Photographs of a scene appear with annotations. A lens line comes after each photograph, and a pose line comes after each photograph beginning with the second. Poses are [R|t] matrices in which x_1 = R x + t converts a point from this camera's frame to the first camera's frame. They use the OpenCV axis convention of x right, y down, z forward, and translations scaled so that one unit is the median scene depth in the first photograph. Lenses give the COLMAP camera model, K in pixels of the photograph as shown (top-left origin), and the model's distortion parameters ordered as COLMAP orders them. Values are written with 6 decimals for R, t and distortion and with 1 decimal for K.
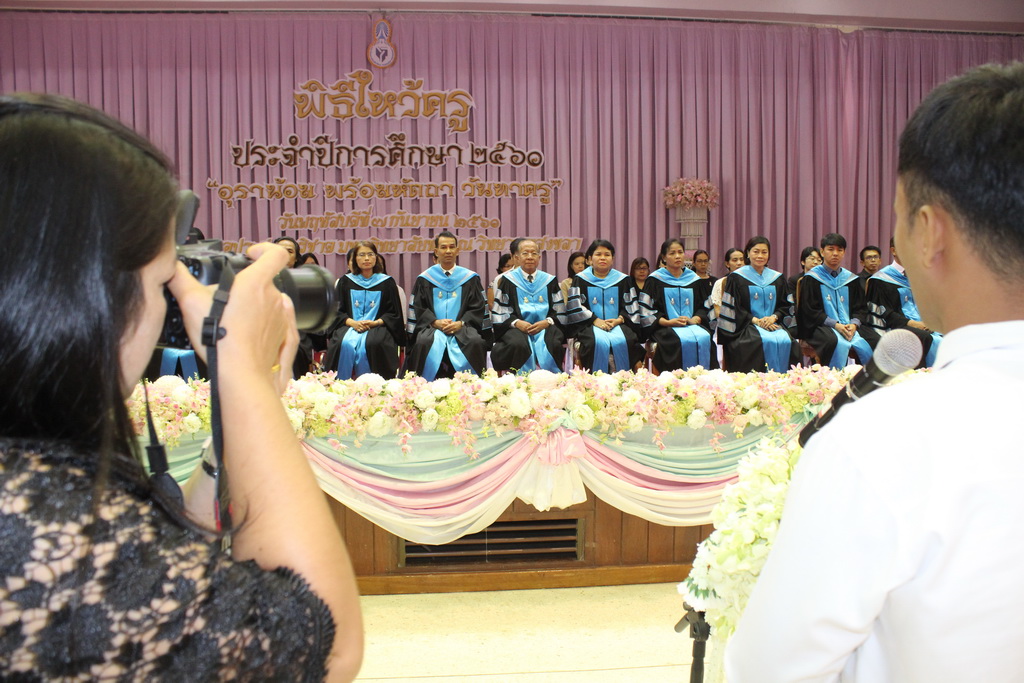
lens RADIAL K [[852.3, 0, 512.9], [0, 852.3, 347.7], [0, 0, 1]] dist [-0.147458, 0.123274]
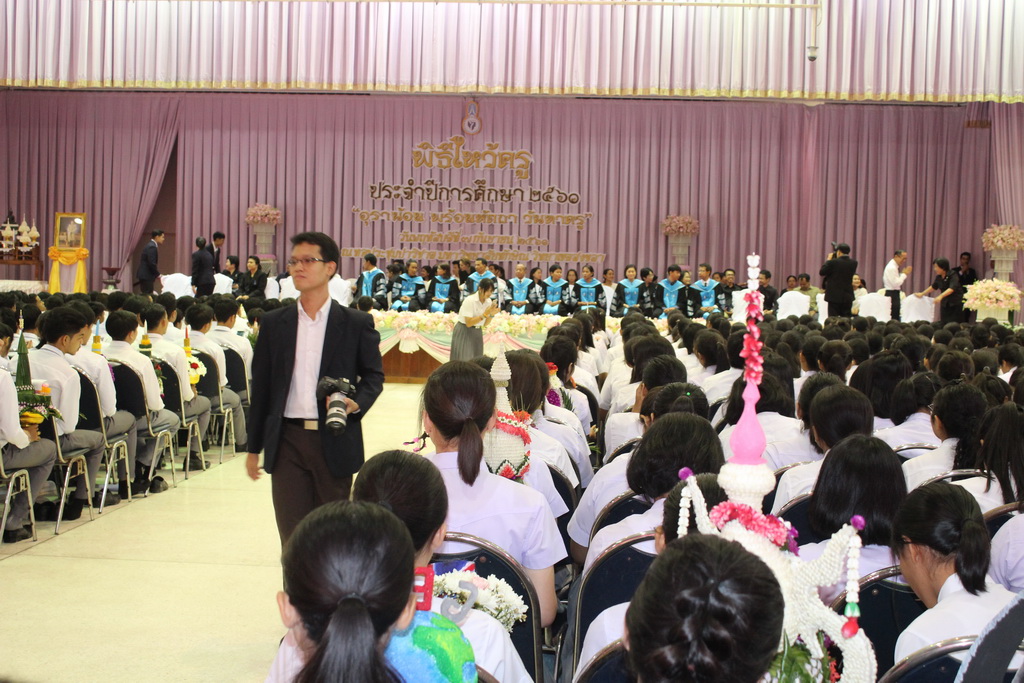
lens RADIAL K [[1534.9, 0, 520.6], [0, 1534.9, 341.2], [0, 0, 1]] dist [-0.041871, 0.000000]
pose [[0.987674, 0.038582, -0.151697, 0.351004], [-0.043819, 0.998548, -0.031330, 0.109547], [0.150268, 0.037591, 0.987930, -1.634847]]
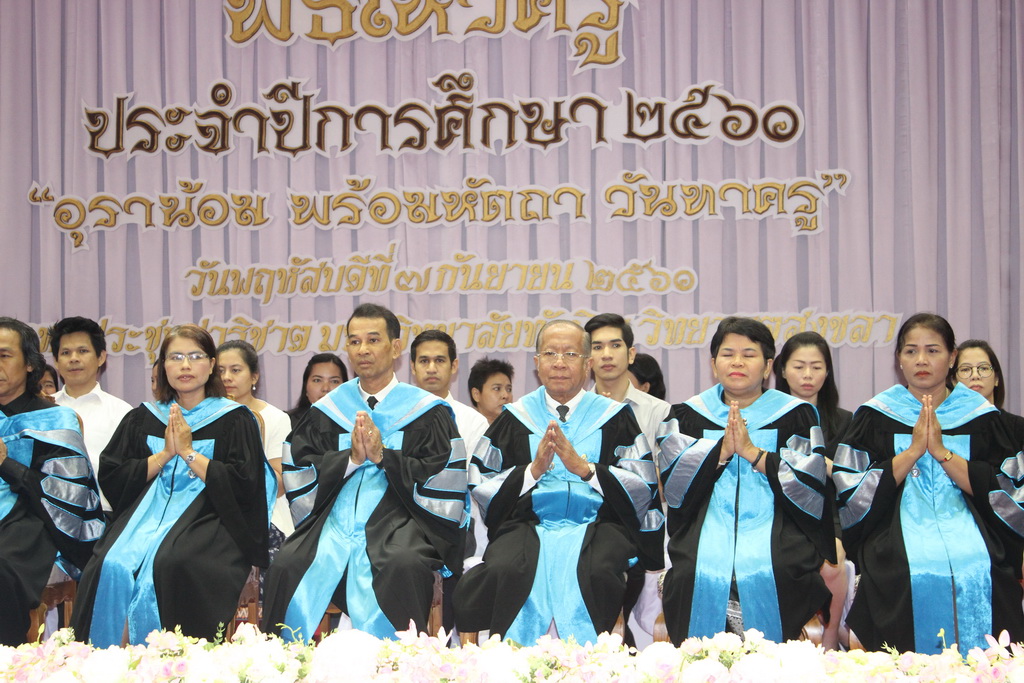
lens RADIAL K [[2057.5, 0, 518.6], [0, 2057.5, 336.8], [0, 0, 1]] dist [0.059615, 0.000000]
pose [[0.976147, -0.006559, -0.217012, 0.121119], [-0.018968, 0.993145, -0.115339, -0.000768], [0.216281, 0.116704, 0.969331, 0.006448]]
